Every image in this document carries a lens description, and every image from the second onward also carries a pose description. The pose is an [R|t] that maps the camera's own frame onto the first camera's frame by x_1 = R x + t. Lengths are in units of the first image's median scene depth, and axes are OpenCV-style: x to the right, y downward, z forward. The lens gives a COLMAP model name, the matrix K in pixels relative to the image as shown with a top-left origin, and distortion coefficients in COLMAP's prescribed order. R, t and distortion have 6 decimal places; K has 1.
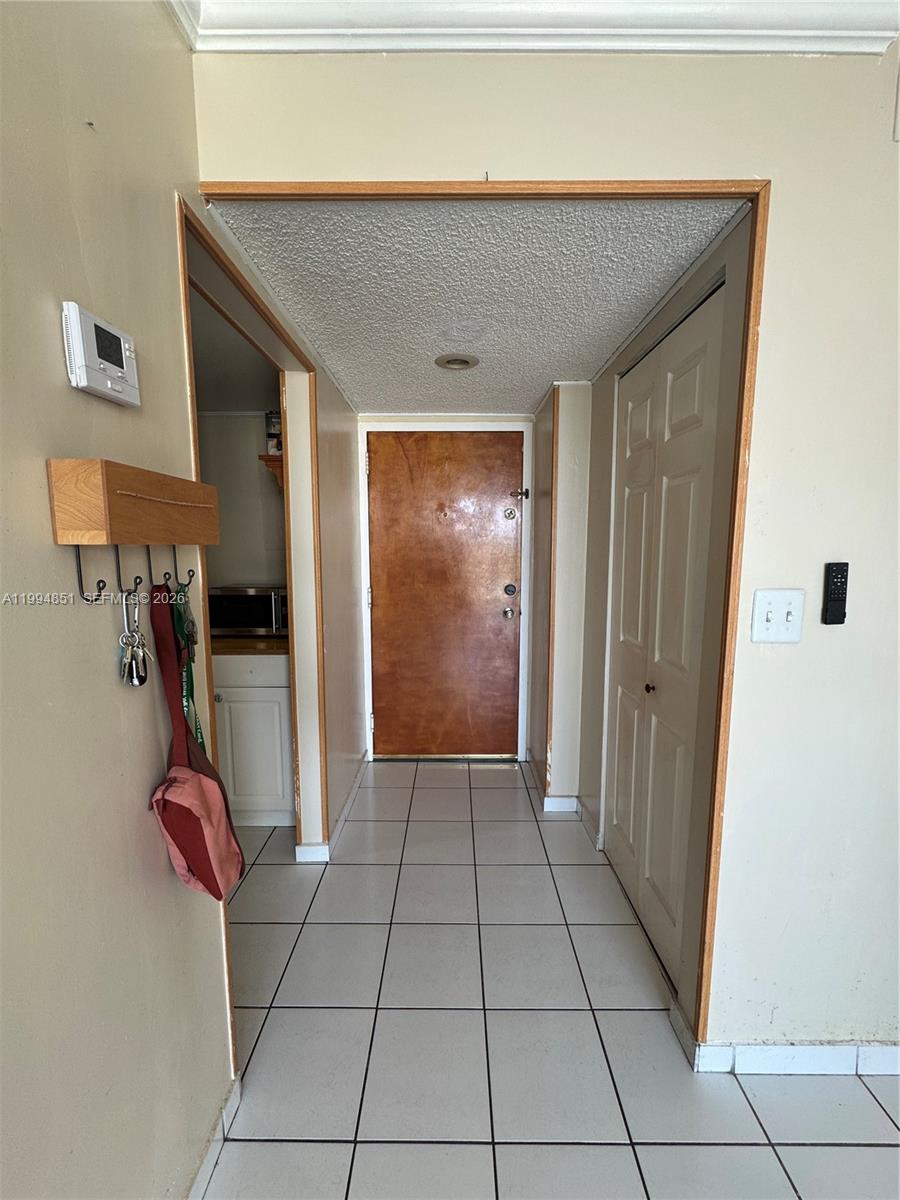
lens RADIAL K [[478.7, 0, 447.9], [0, 478.7, 599.5], [0, 0, 1]] dist [0.000446, 0.000046]
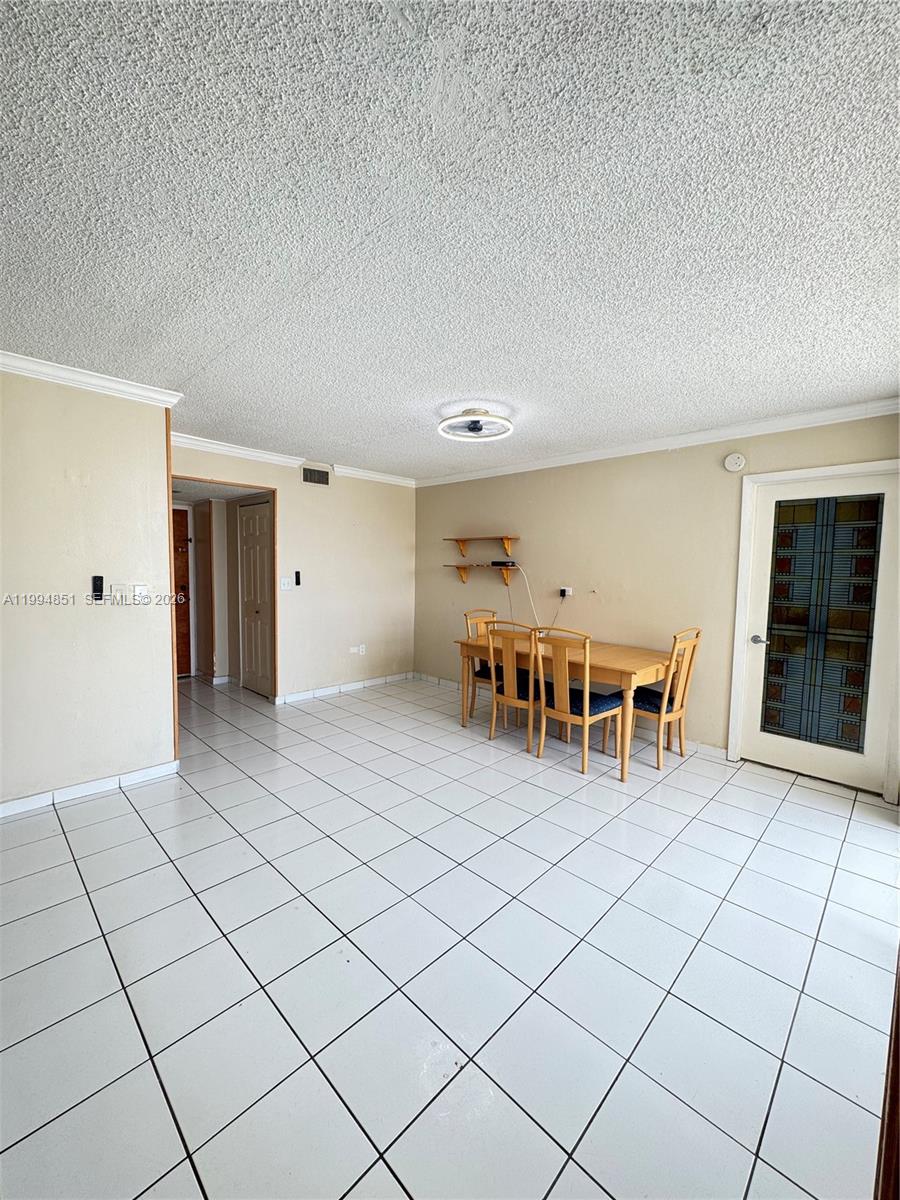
lens RADIAL K [[478.7, 0, 443.3], [0, 478.7, 601.5], [0, 0, 1]] dist [0.000446, 0.000046]
pose [[0.700182, -0.036284, 0.713042, -0.630054], [0.066565, 0.997675, -0.014595, 0.160577], [-0.710855, 0.057683, 0.700969, -1.360518]]
